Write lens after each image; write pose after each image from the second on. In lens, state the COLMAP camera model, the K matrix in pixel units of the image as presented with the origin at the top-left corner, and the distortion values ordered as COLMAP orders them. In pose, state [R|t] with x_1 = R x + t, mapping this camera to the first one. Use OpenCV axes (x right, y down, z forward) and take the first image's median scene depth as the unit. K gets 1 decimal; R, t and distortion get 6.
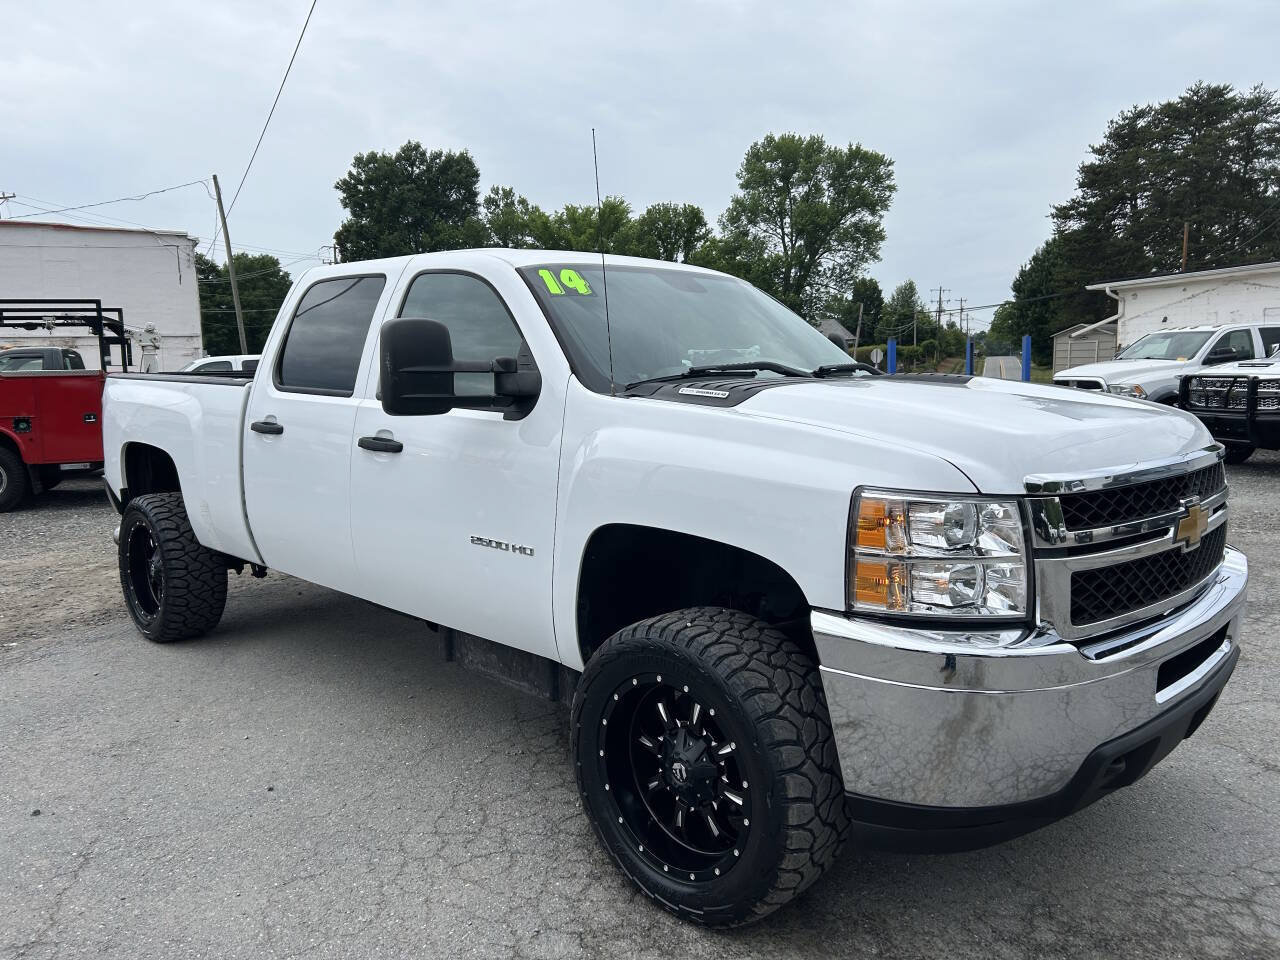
lens RADIAL K [[973.1, 0, 633.1], [0, 973.1, 475.6], [0, 0, 1]] dist [0.044892, -0.050770]
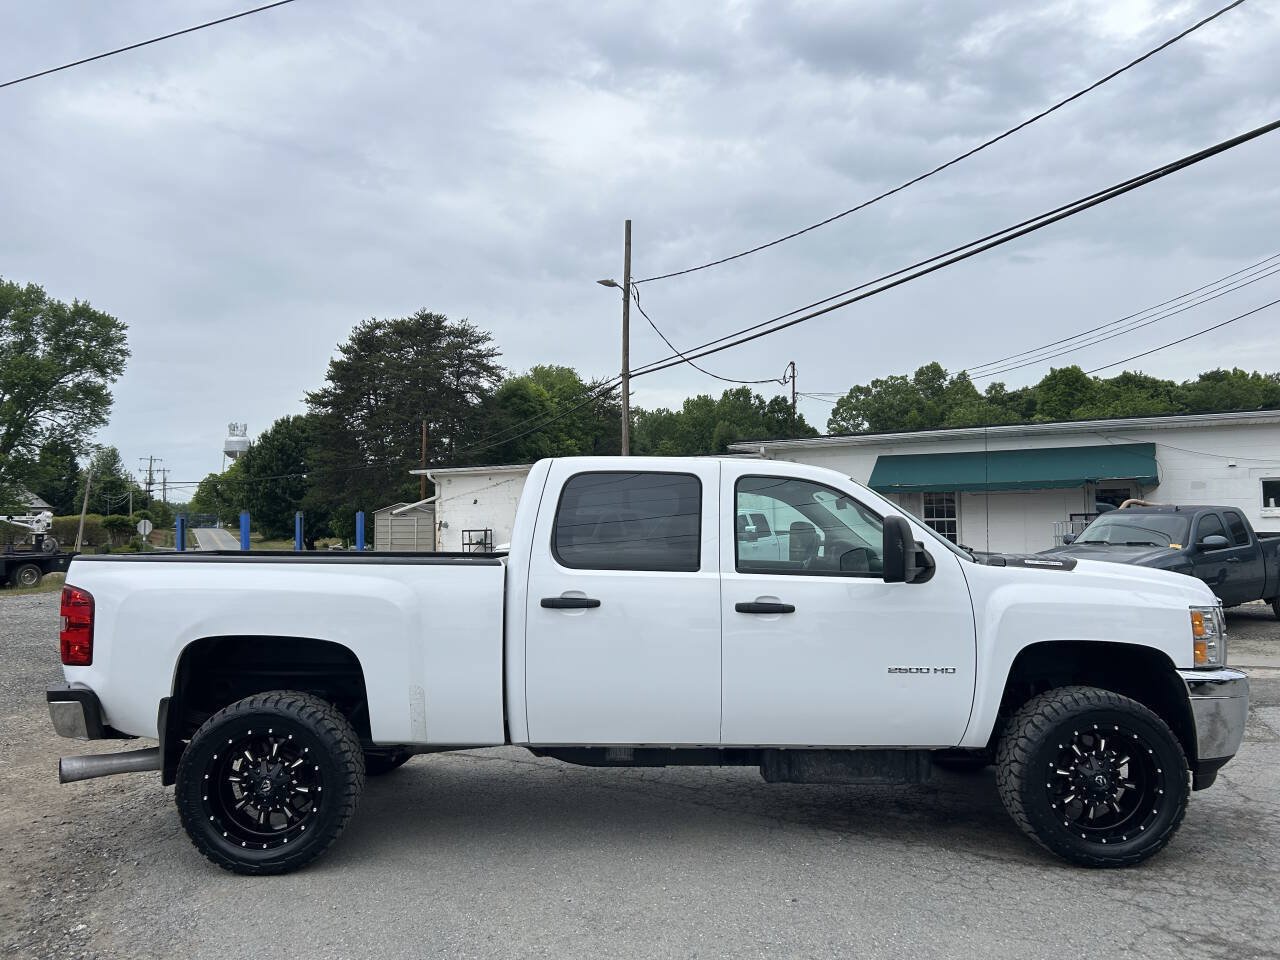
lens RADIAL K [[973.1, 0, 628.8], [0, 973.1, 471.5], [0, 0, 1]] dist [0.044892, -0.050770]
pose [[0.694325, 0.053373, 0.717680, -0.101622], [0.075306, 0.986383, -0.146211, -0.002718], [-0.715711, 0.155564, 0.680851, 0.018054]]
